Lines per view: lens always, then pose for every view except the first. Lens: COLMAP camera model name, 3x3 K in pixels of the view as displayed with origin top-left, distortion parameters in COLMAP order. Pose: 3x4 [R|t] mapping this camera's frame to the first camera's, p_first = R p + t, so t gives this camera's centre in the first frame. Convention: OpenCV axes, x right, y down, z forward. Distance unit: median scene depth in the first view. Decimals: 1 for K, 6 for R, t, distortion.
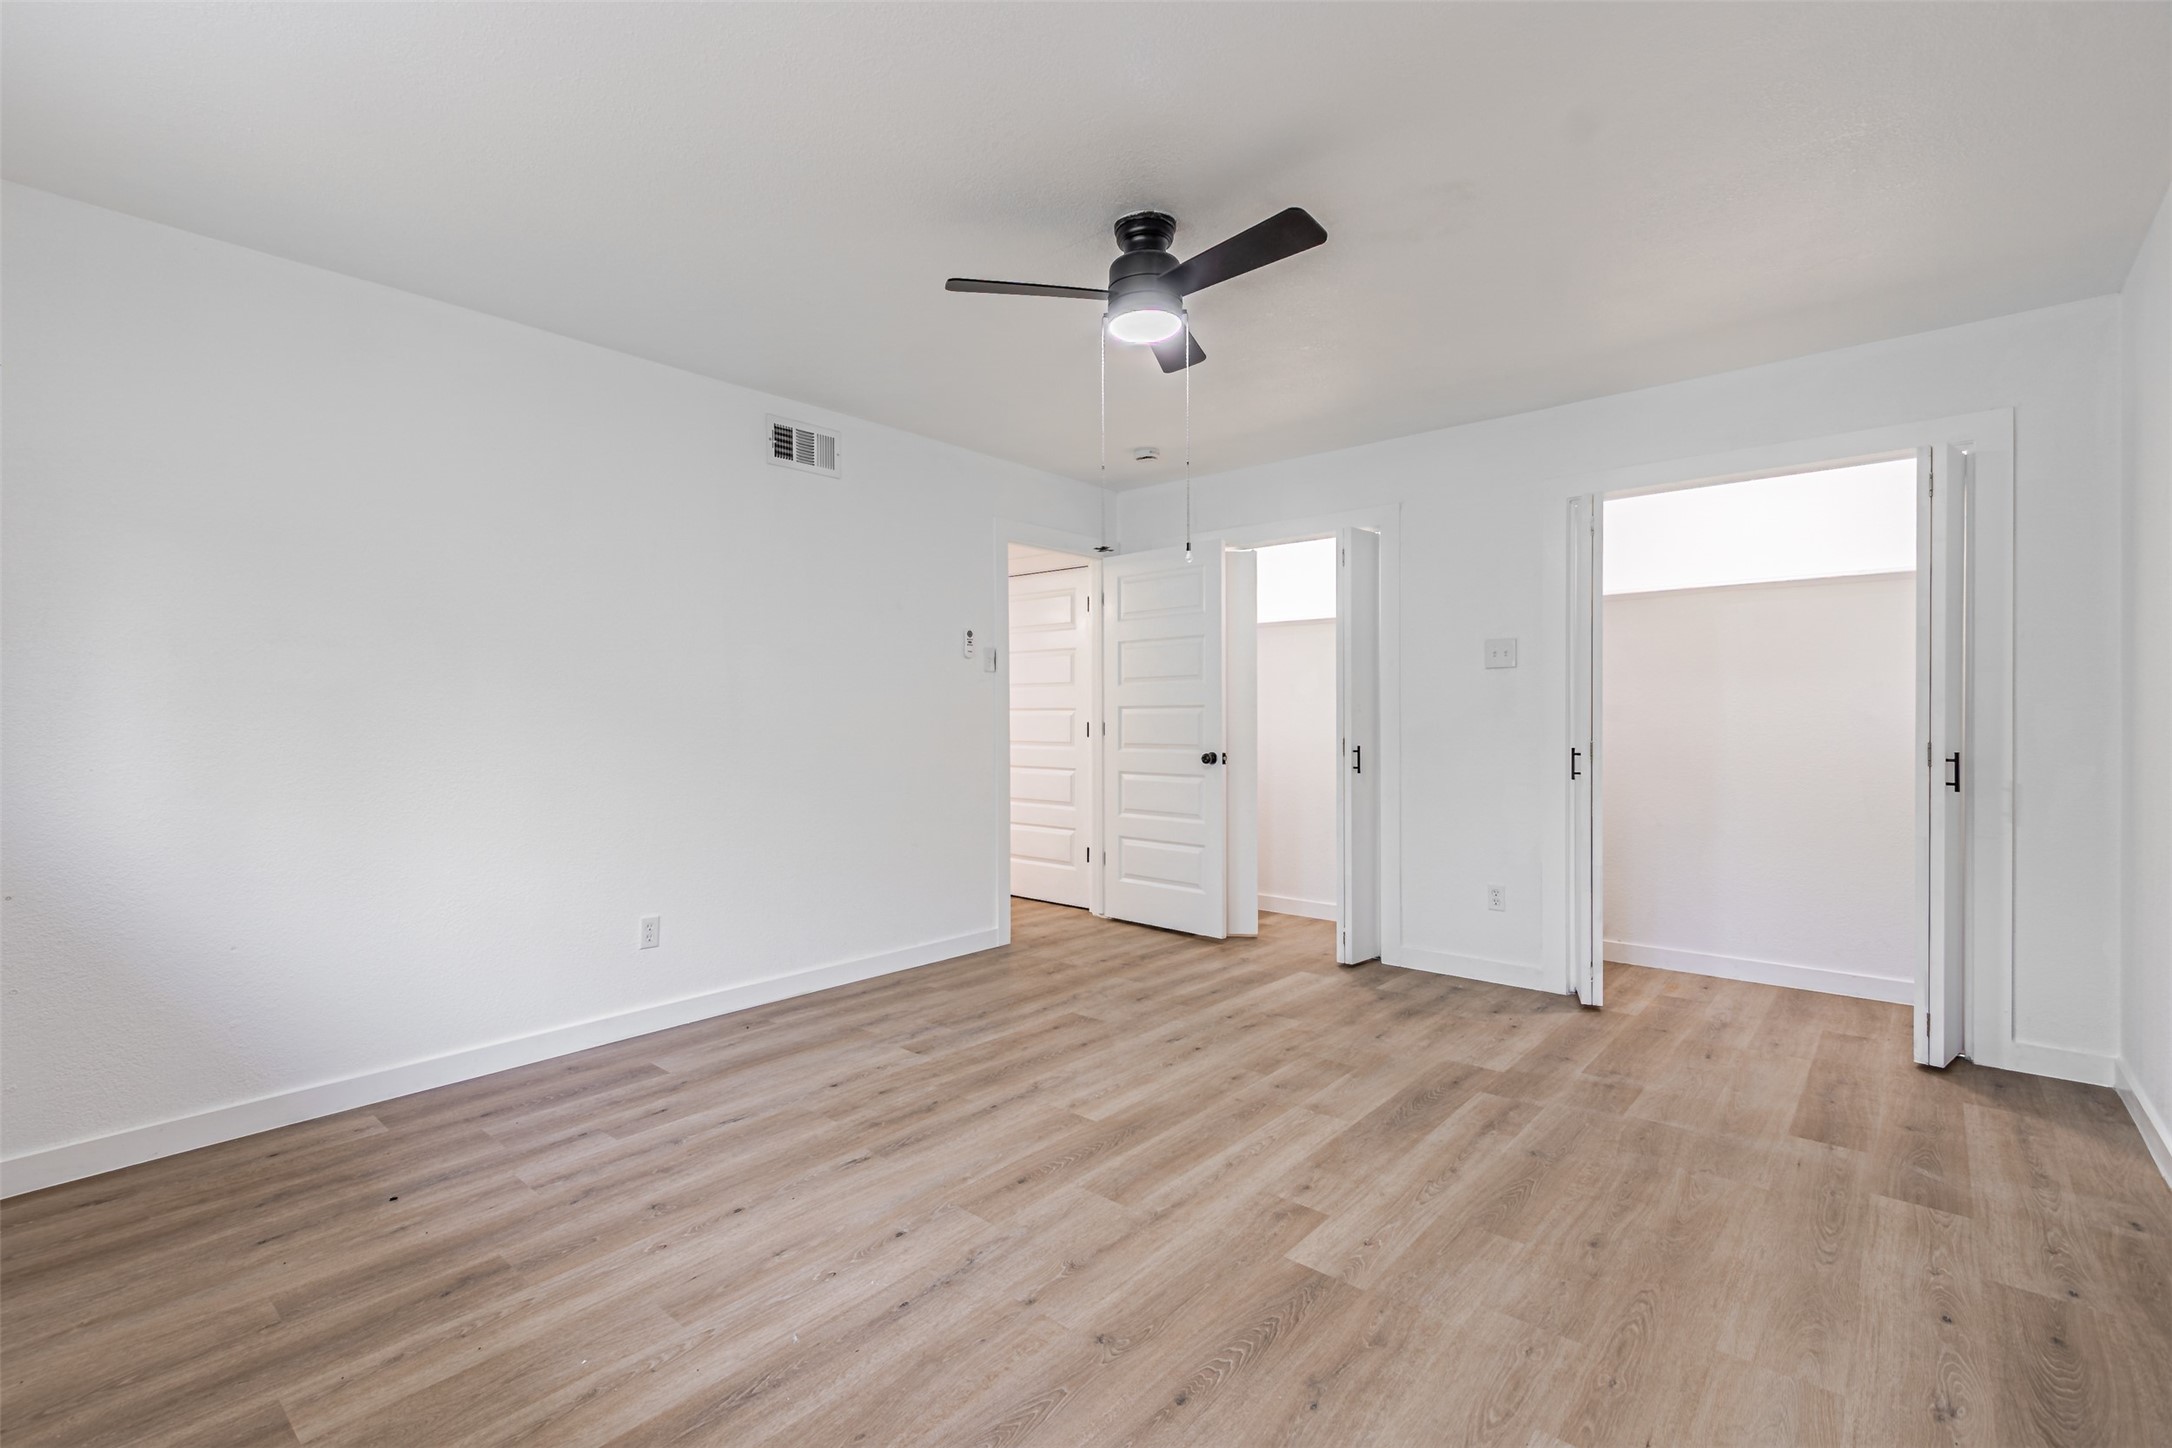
lens RADIAL K [[950.7, 0, 1064.0], [0, 950.7, 713.6], [0, 0, 1]] dist [0.002269, -0.000264]
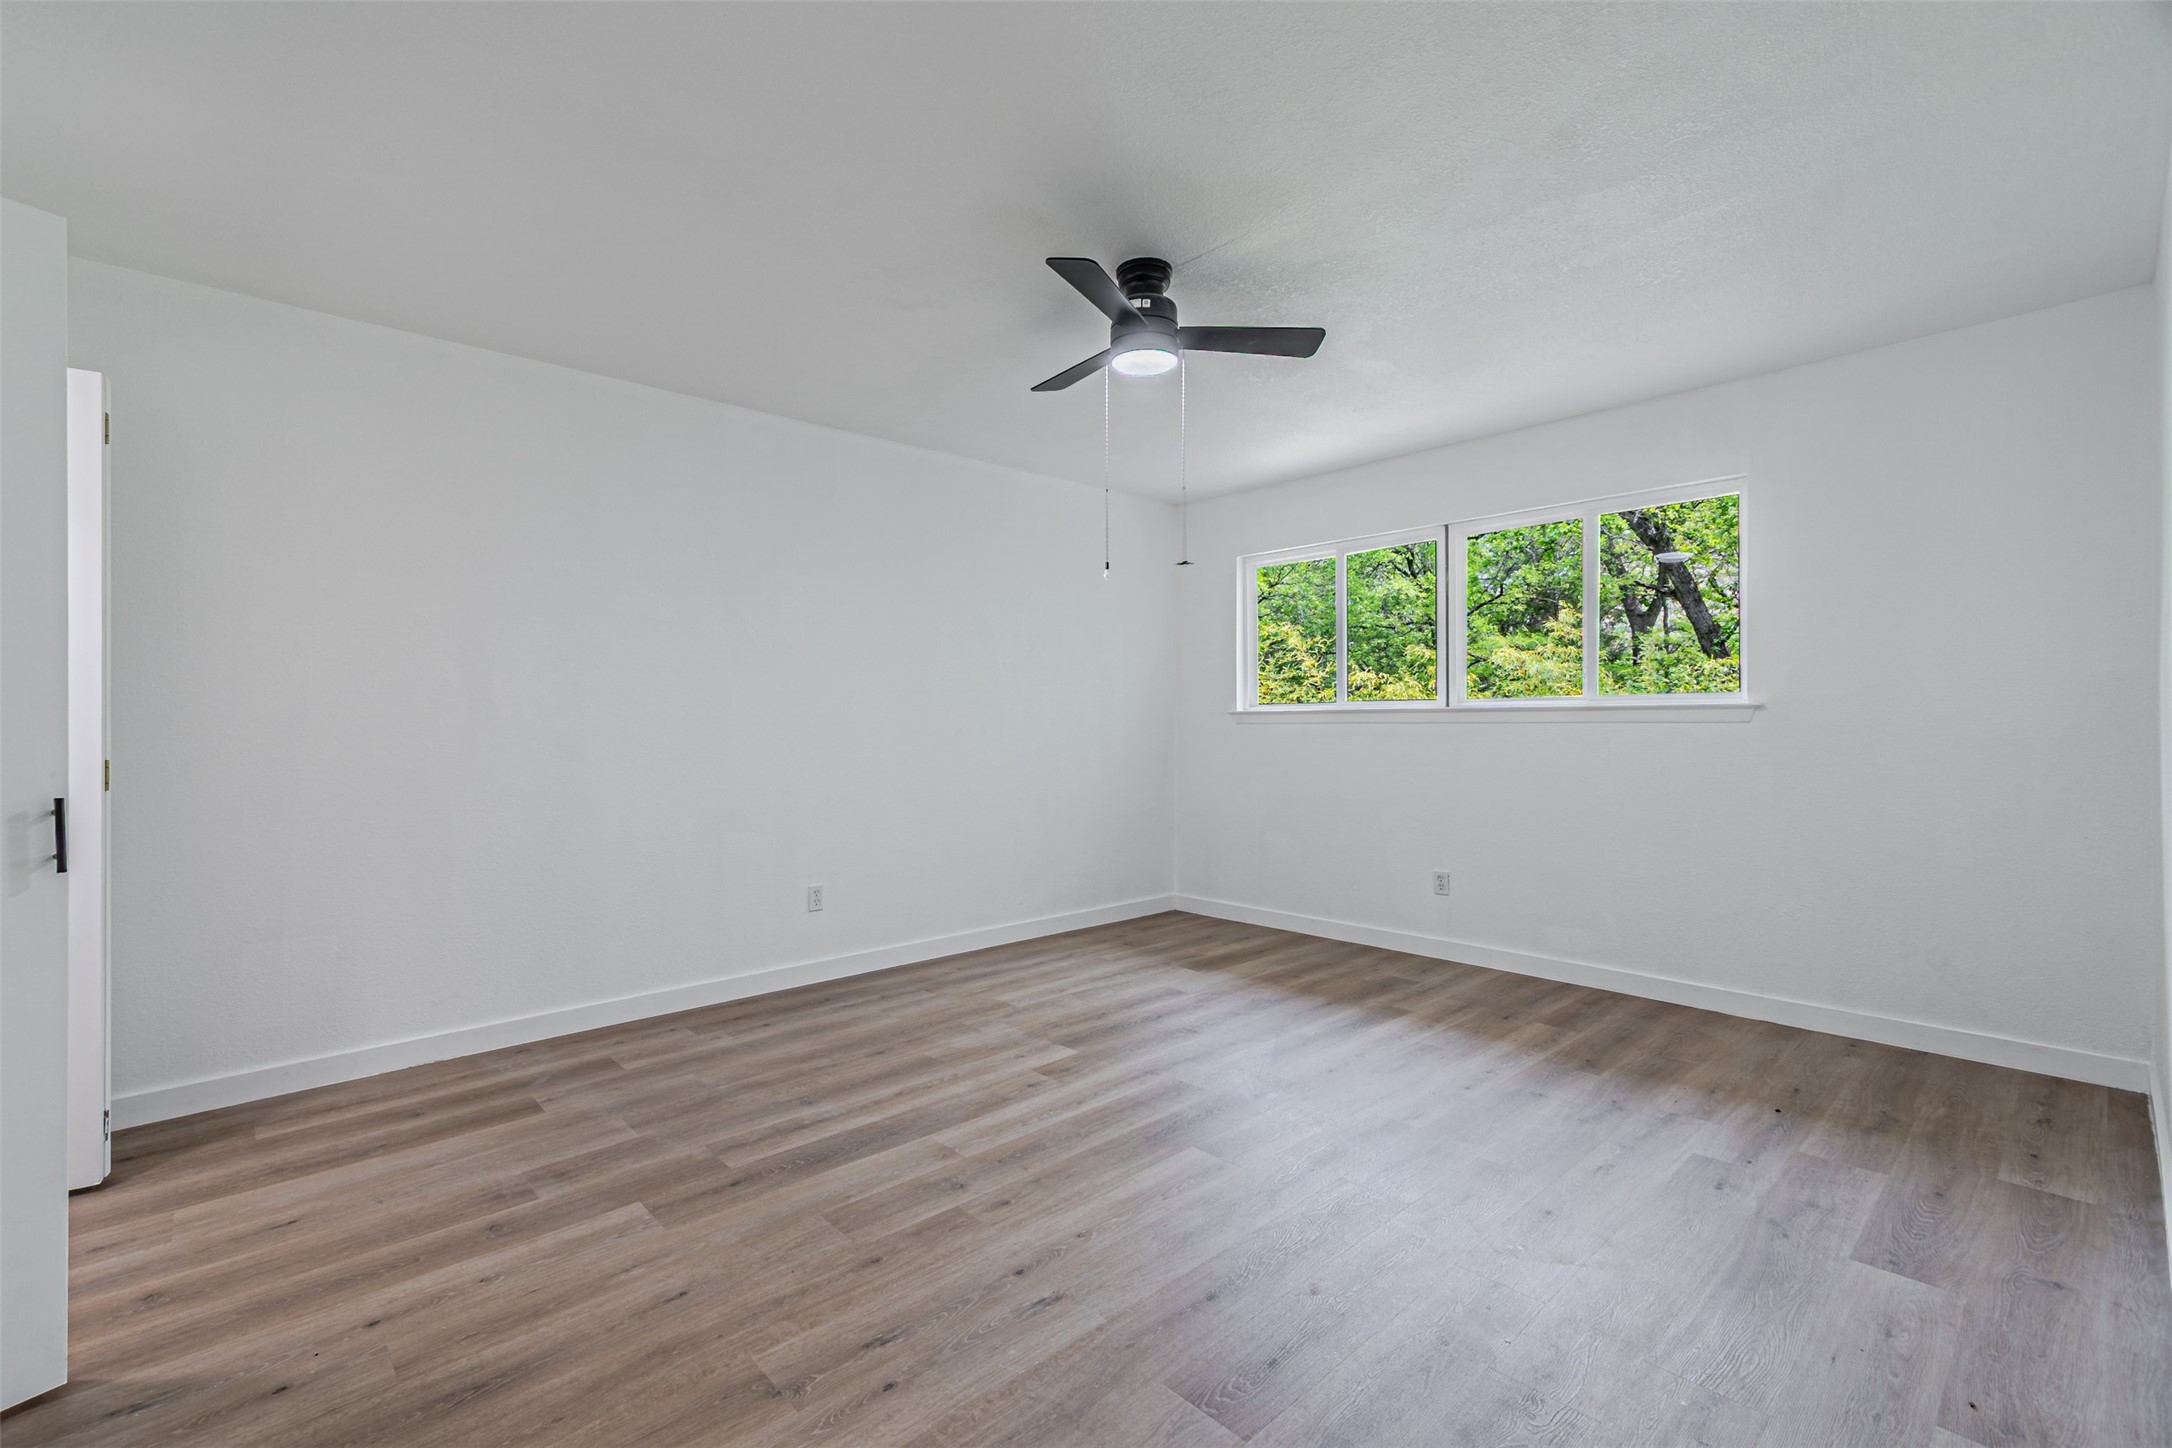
lens RADIAL K [[950.7, 0, 1064.0], [0, 950.7, 713.6], [0, 0, 1]] dist [0.002269, -0.000264]
pose [[-0.993471, 0.008502, 0.113771, 0.055200], [0.007384, 0.999920, -0.010249, 0.007721], [-0.113849, -0.009342, -0.993454, 2.142884]]
